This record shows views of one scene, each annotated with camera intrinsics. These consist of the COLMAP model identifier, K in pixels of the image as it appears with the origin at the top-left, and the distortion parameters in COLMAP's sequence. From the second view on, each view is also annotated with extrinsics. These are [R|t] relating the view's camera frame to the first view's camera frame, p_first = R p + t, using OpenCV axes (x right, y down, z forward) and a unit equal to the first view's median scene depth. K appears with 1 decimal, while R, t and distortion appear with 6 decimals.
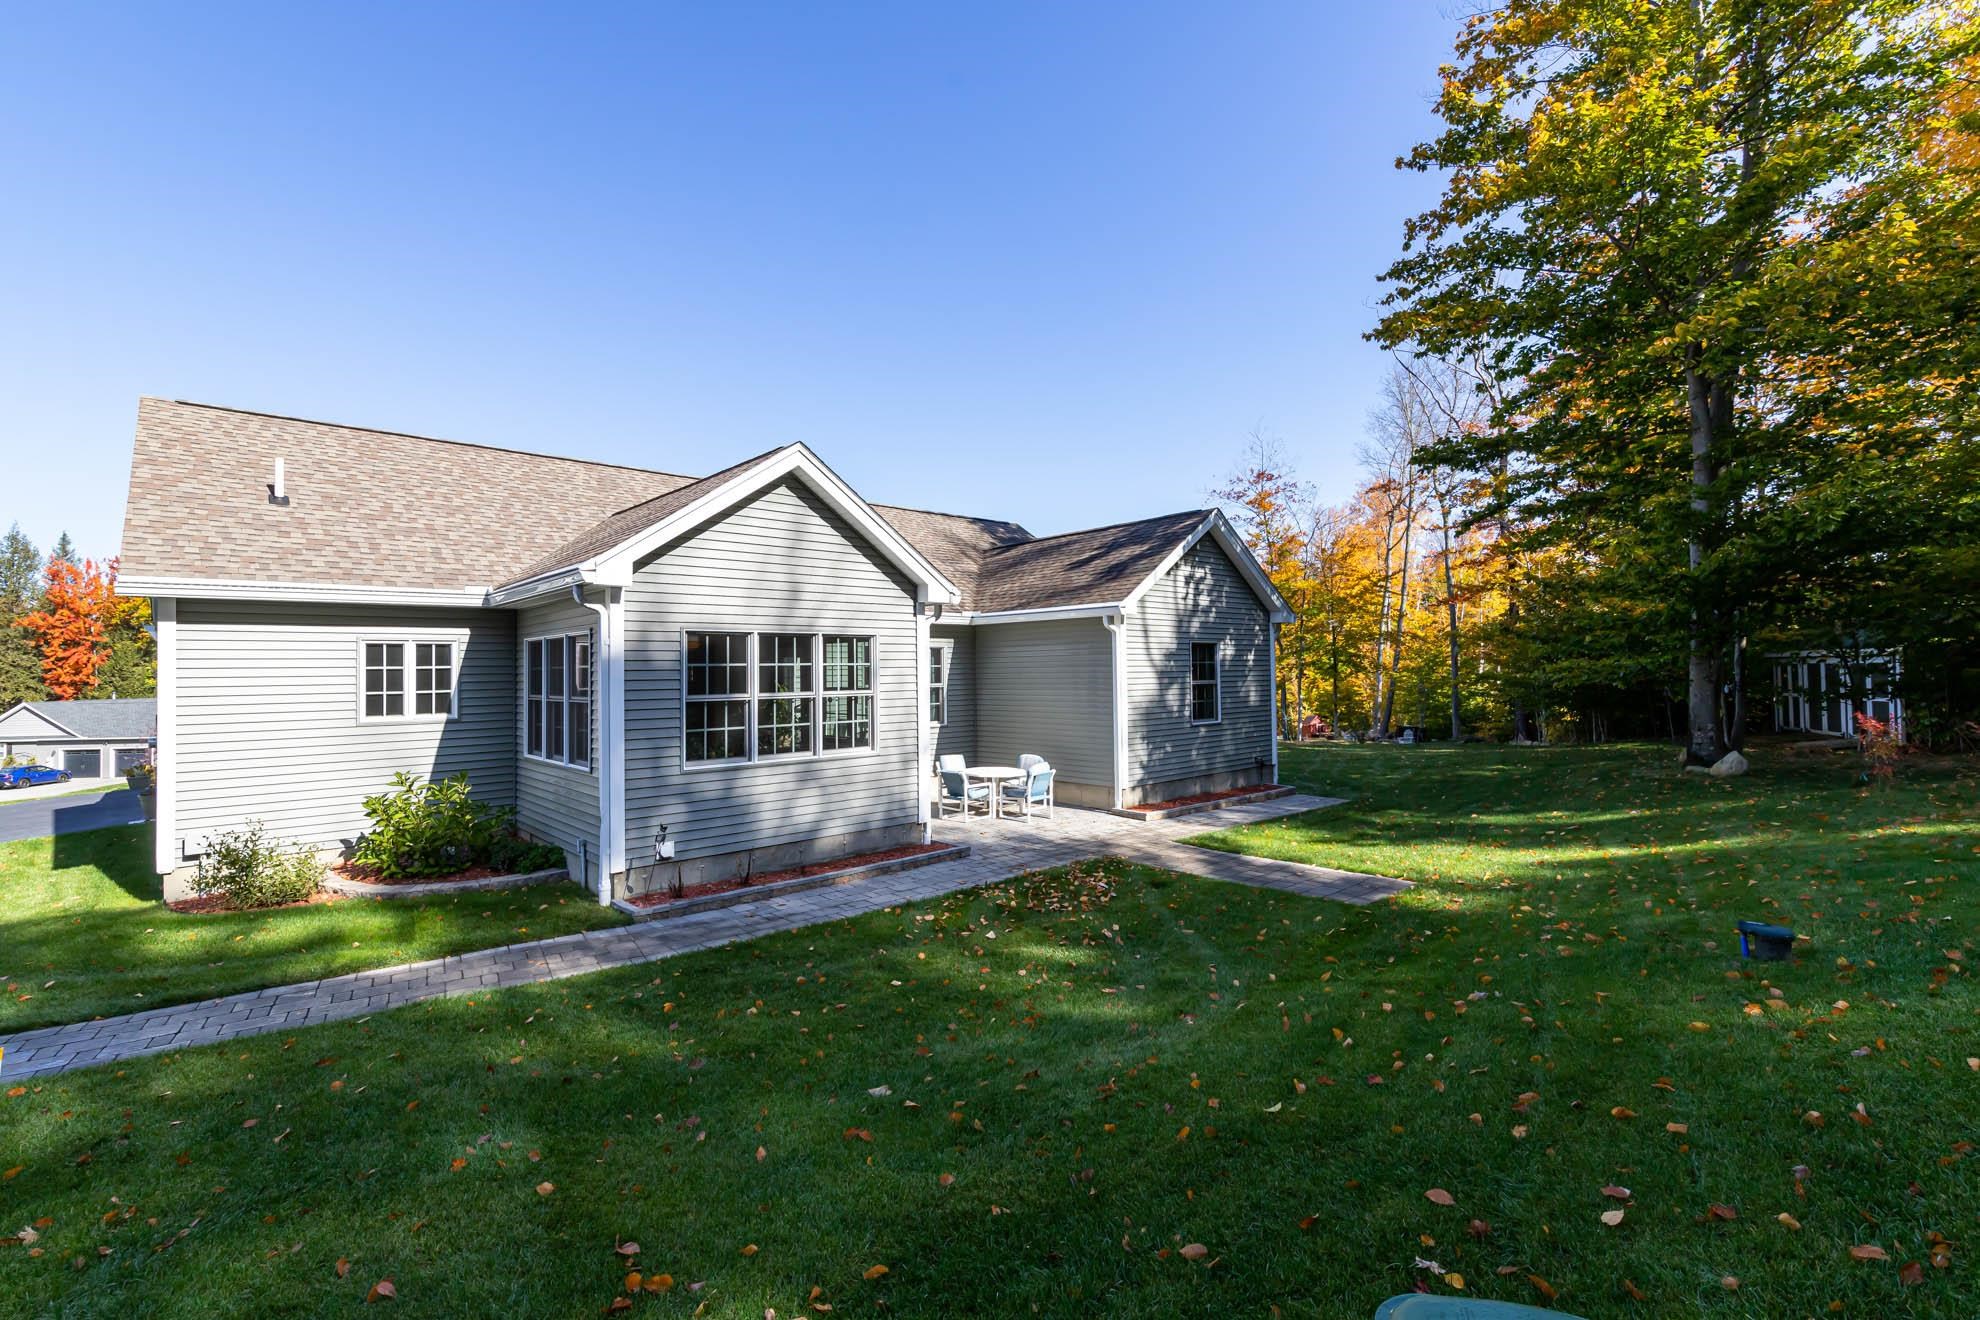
lens RADIAL K [[857.6, 0, 989.5], [0, 857.6, 665.5], [0, 0, 1]] dist [-0.002244, -0.000081]
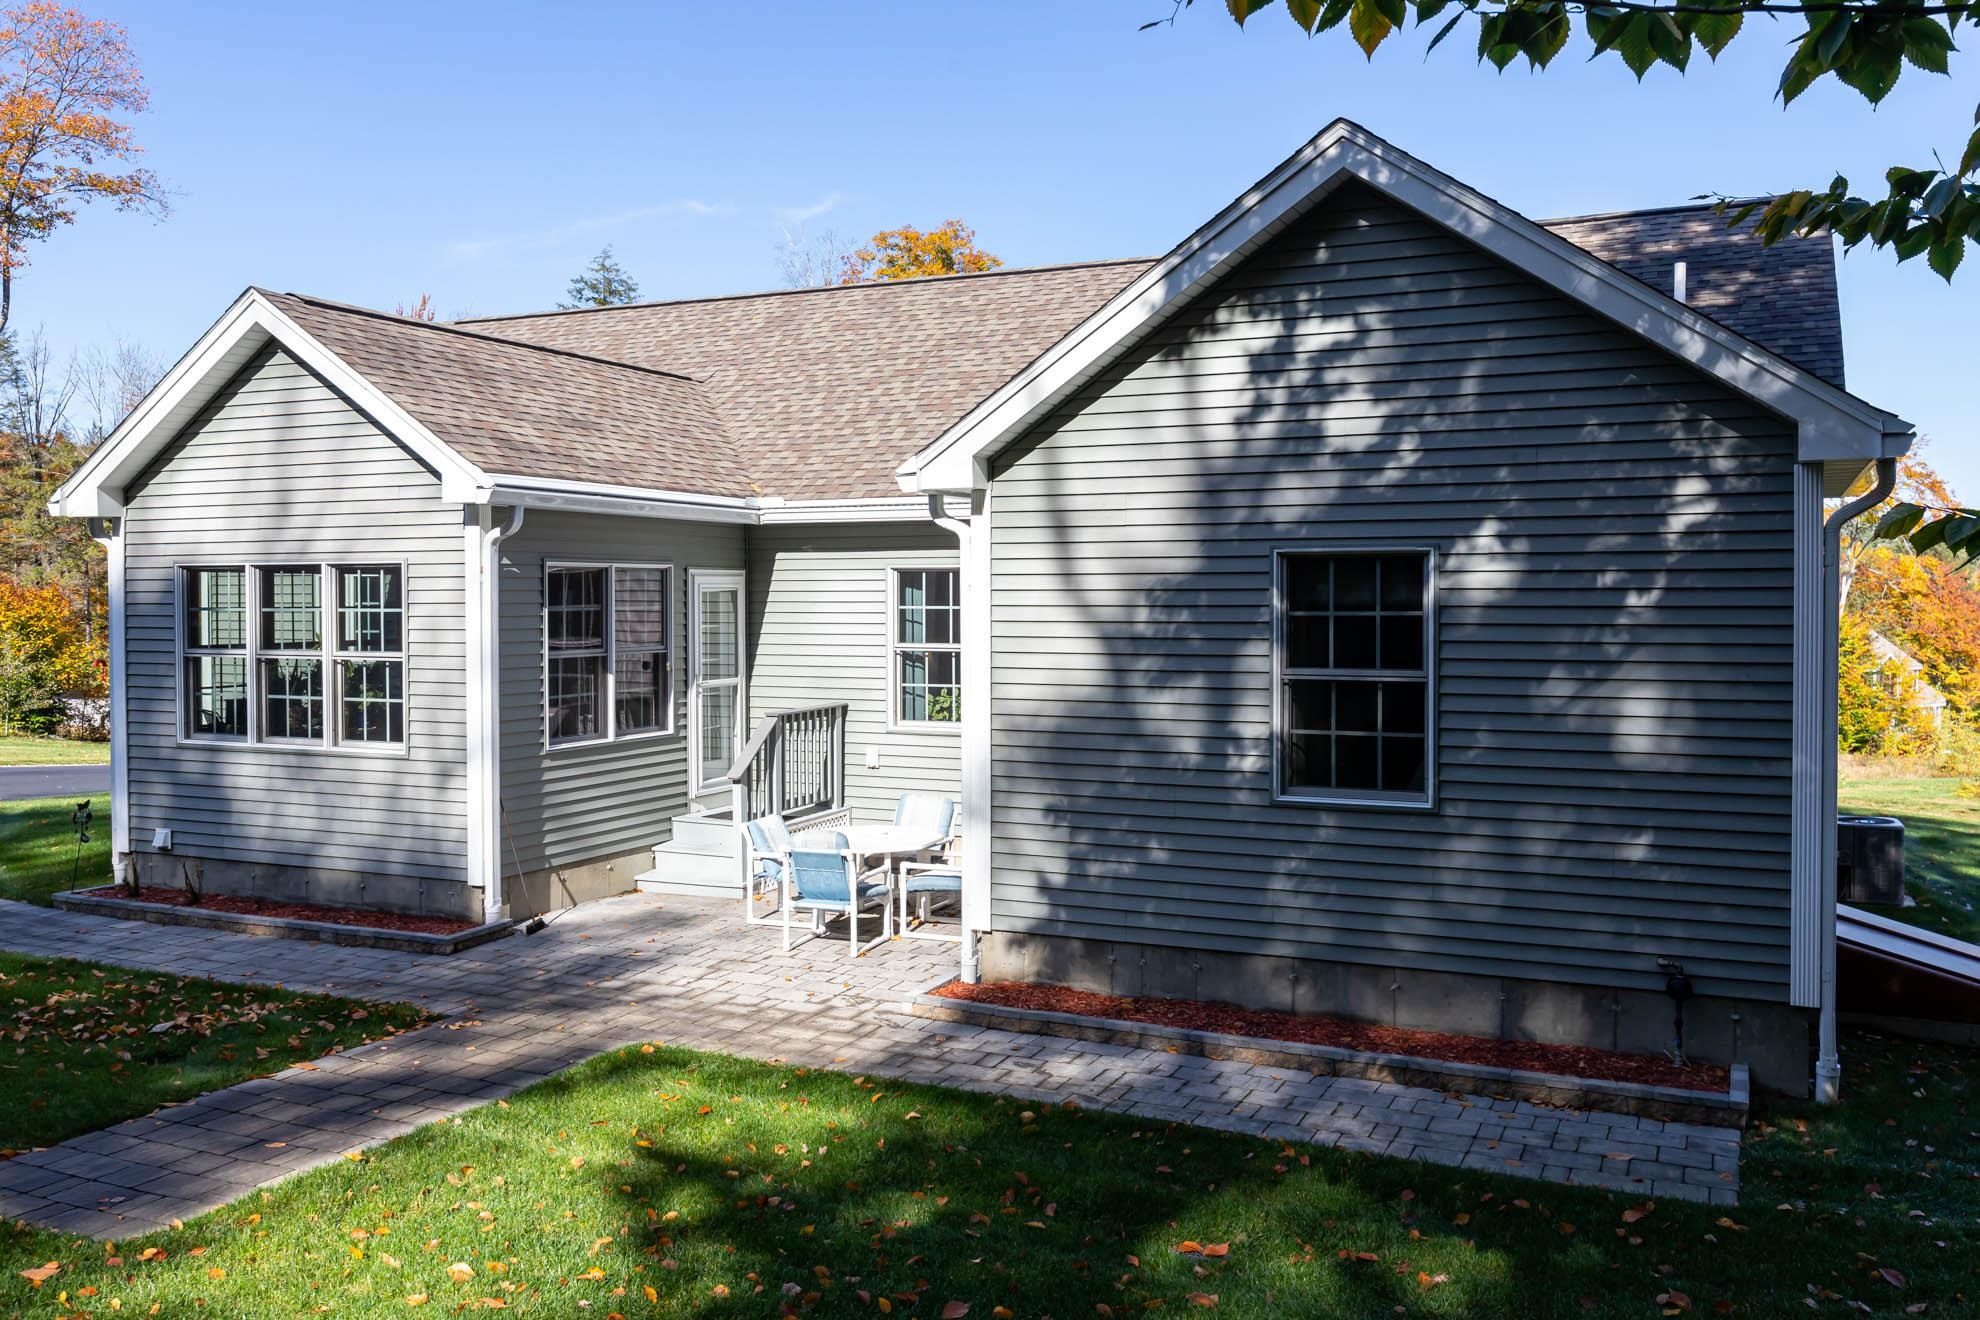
lens RADIAL K [[1637.2, 0, 989.8], [0, 1637.2, 647.6], [0, 0, 1]] dist [0.001819, 0.005859]
pose [[0.378111, 0.030434, -0.925260, 0.832432], [-0.004810, 0.999511, 0.030910, -0.009773], [0.925748, -0.007237, 0.378073, 0.706809]]
